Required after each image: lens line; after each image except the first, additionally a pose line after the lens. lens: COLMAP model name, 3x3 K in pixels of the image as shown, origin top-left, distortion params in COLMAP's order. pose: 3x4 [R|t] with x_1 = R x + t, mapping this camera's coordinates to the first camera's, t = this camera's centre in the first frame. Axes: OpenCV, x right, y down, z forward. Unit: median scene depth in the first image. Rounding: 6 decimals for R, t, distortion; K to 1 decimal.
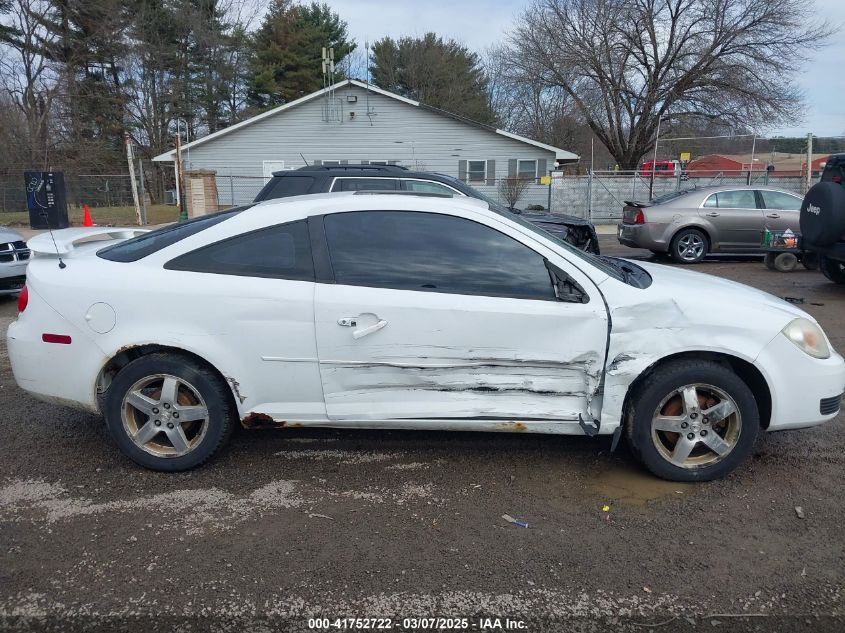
lens RADIAL K [[627.7, 0, 422.5], [0, 627.7, 316.5], [0, 0, 1]] dist [0.058632, -0.088979]
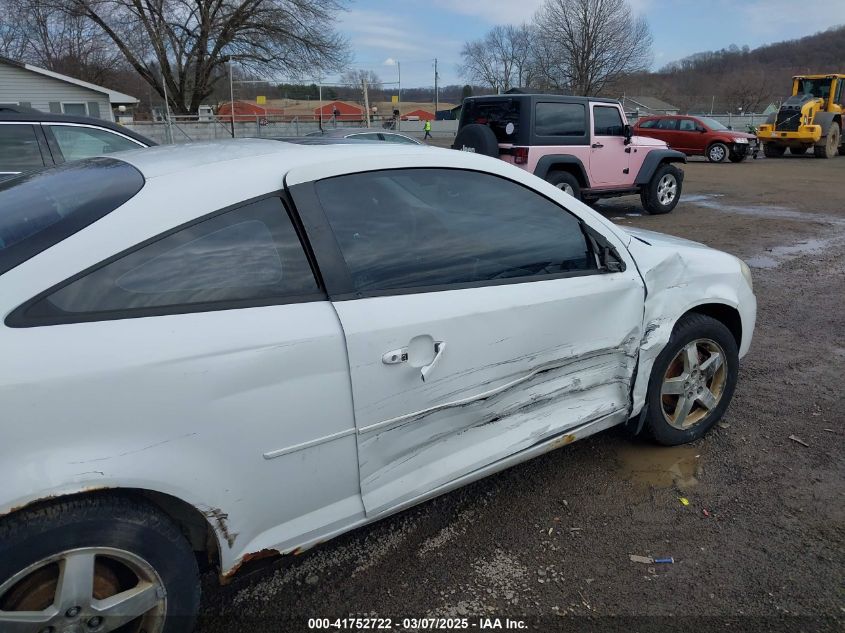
lens RADIAL K [[657.8, 0, 422.5], [0, 657.8, 316.5], [0, 0, 1]] dist [-0.022562, -0.001180]
pose [[0.788198, -0.182232, 0.587822, -0.448367], [0.140390, 0.983211, 0.116562, -0.096767], [-0.599194, -0.009350, 0.800549, 0.457272]]
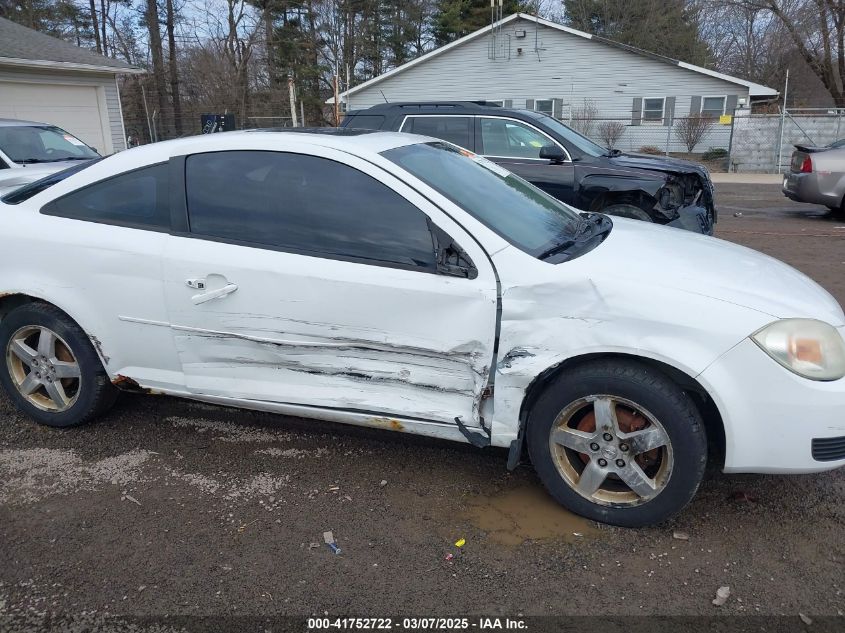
lens RADIAL K [[633.6, 0, 422.5], [0, 633.6, 316.5], [0, 0, 1]] dist [-0.000918, 0.002903]
pose [[0.963130, 0.075936, -0.258099, 0.392273], [-0.053471, 0.994231, 0.092984, -0.042521], [0.263671, -0.075755, 0.961633, 0.232935]]
